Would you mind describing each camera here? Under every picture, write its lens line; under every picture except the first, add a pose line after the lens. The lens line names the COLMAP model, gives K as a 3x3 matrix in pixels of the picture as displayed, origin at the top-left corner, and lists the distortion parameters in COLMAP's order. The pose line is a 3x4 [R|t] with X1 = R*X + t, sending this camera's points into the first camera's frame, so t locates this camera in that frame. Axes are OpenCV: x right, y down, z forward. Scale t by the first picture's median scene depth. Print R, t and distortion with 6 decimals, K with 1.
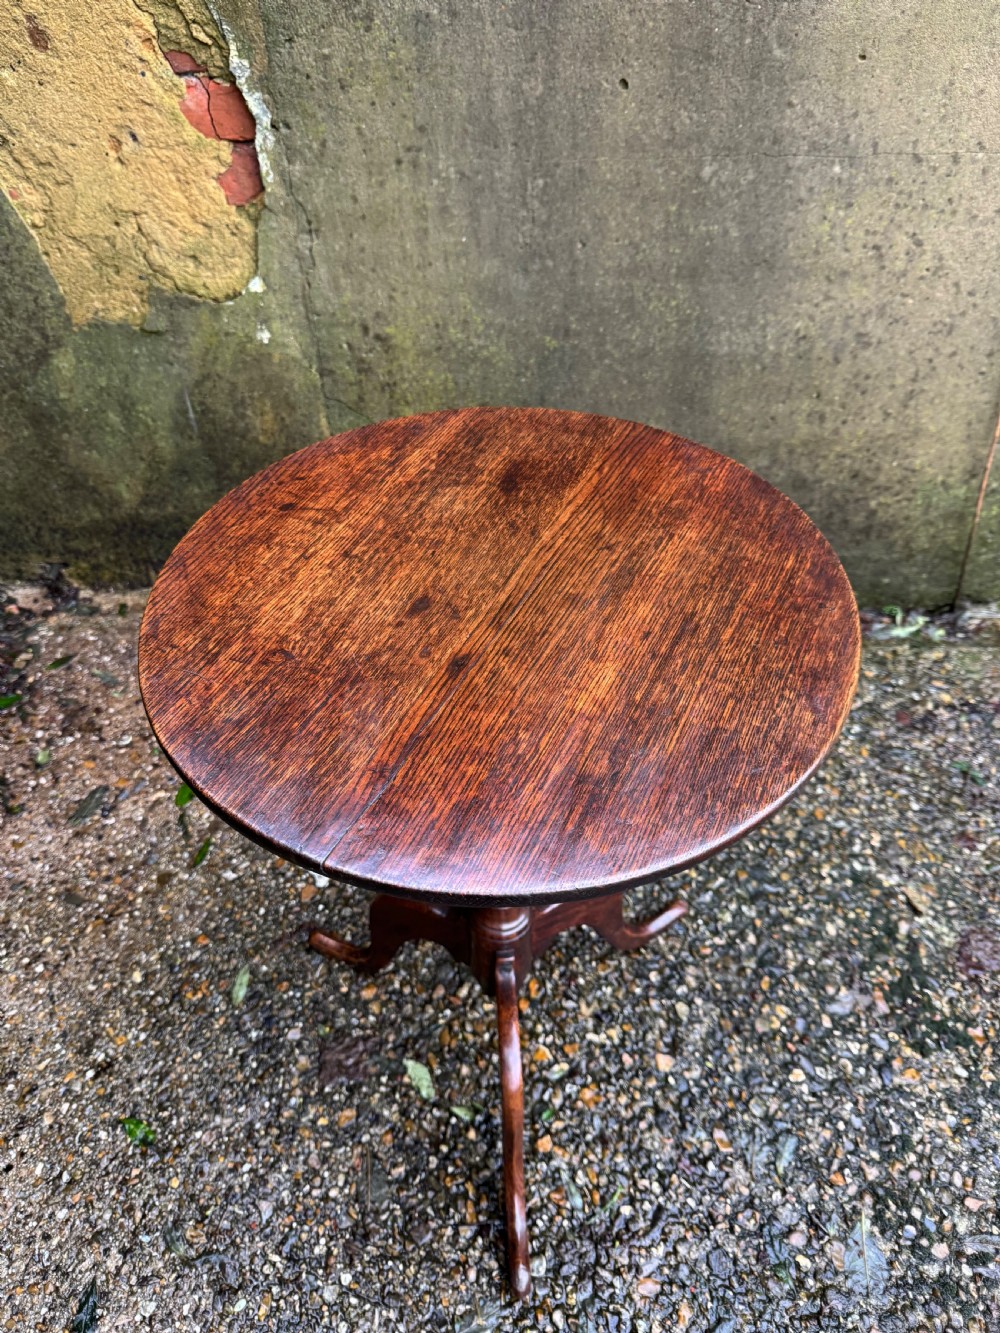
lens RADIAL K [[959.9, 0, 498.6], [0, 959.9, 687.9], [0, 0, 1]] dist [0.000667, -0.017235]
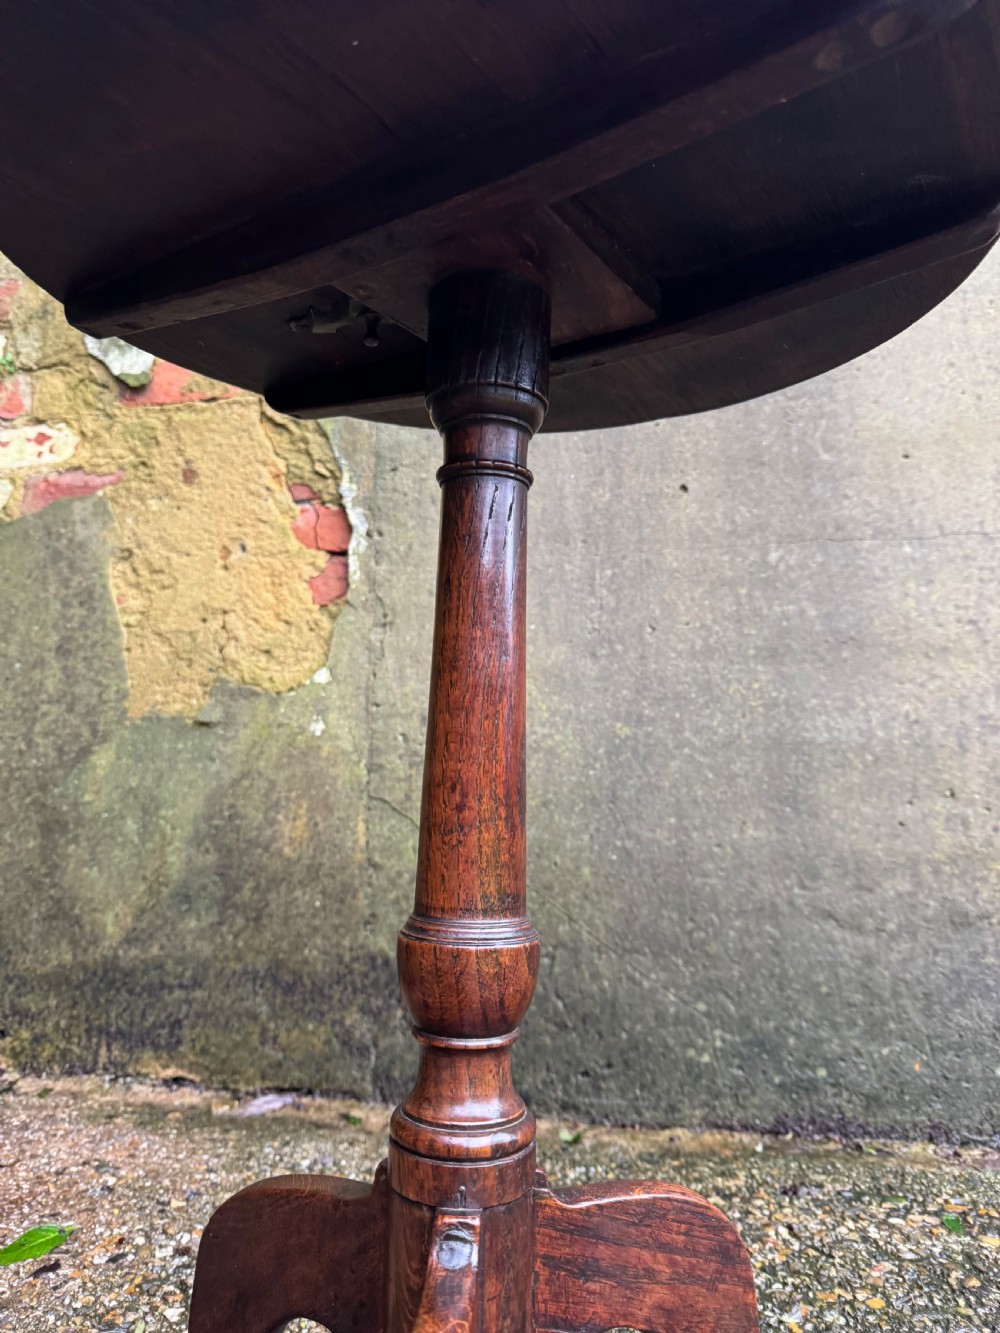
lens RADIAL K [[959.9, 0, 500.3], [0, 959.9, 668.4], [0, 0, 1]] dist [0.000667, -0.017235]
pose [[0.992578, 0.013555, -0.120849, 0.056096], [-0.103300, 0.618356, -0.779079, 0.368923], [0.064167, 0.785781, 0.615167, 0.467729]]
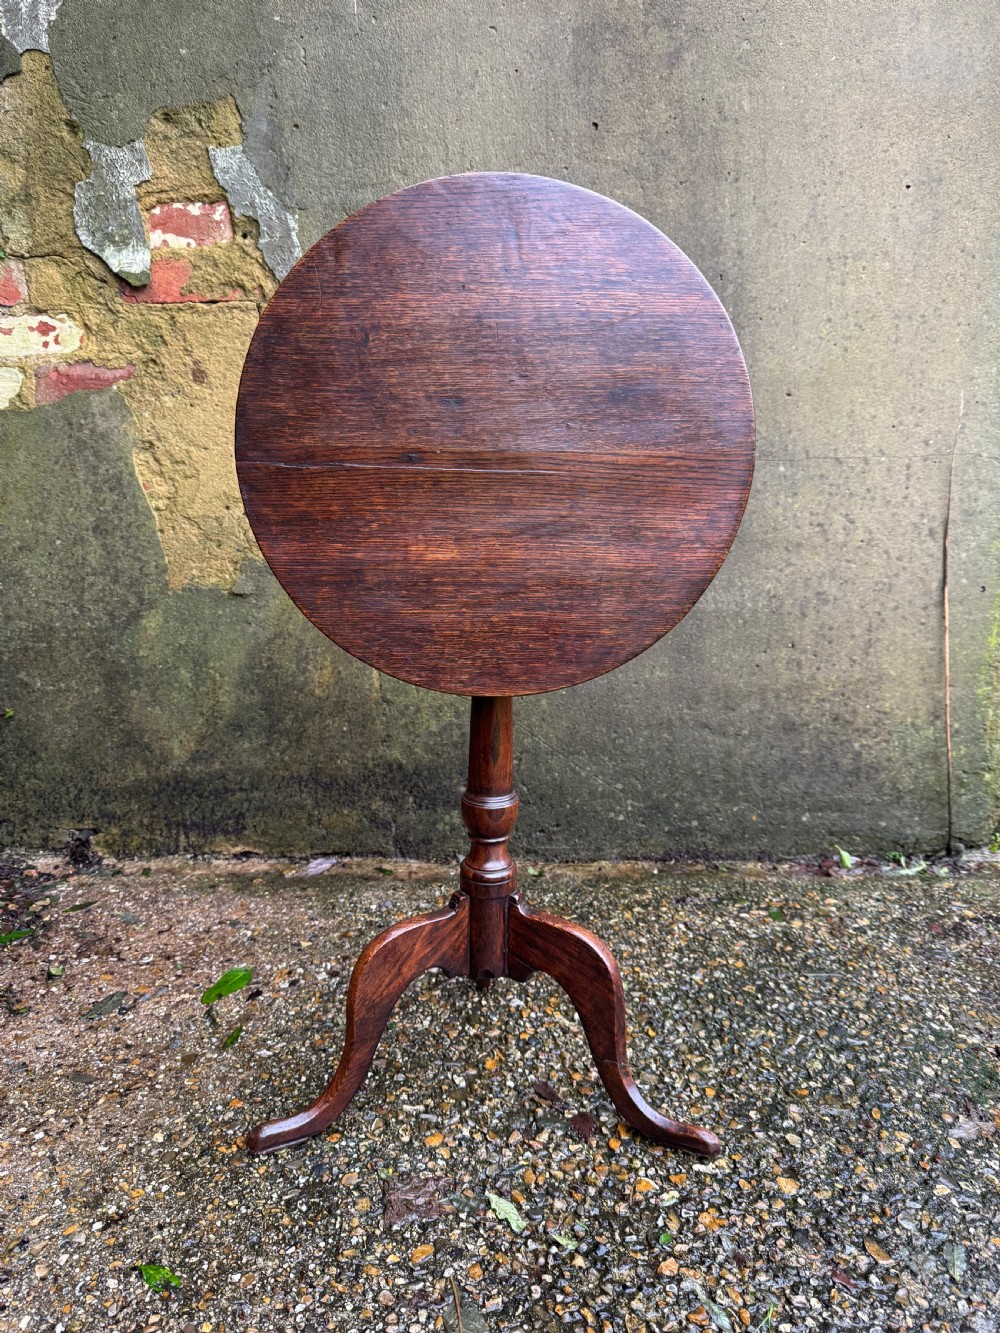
lens RADIAL K [[959.9, 0, 505.8], [0, 959.9, 679.5], [0, 0, 1]] dist [0.000667, -0.017235]
pose [[0.997151, 0.007773, 0.075034, -0.141682], [0.034306, 0.839135, -0.542841, 0.447966], [-0.067183, 0.543868, 0.836477, 0.050794]]
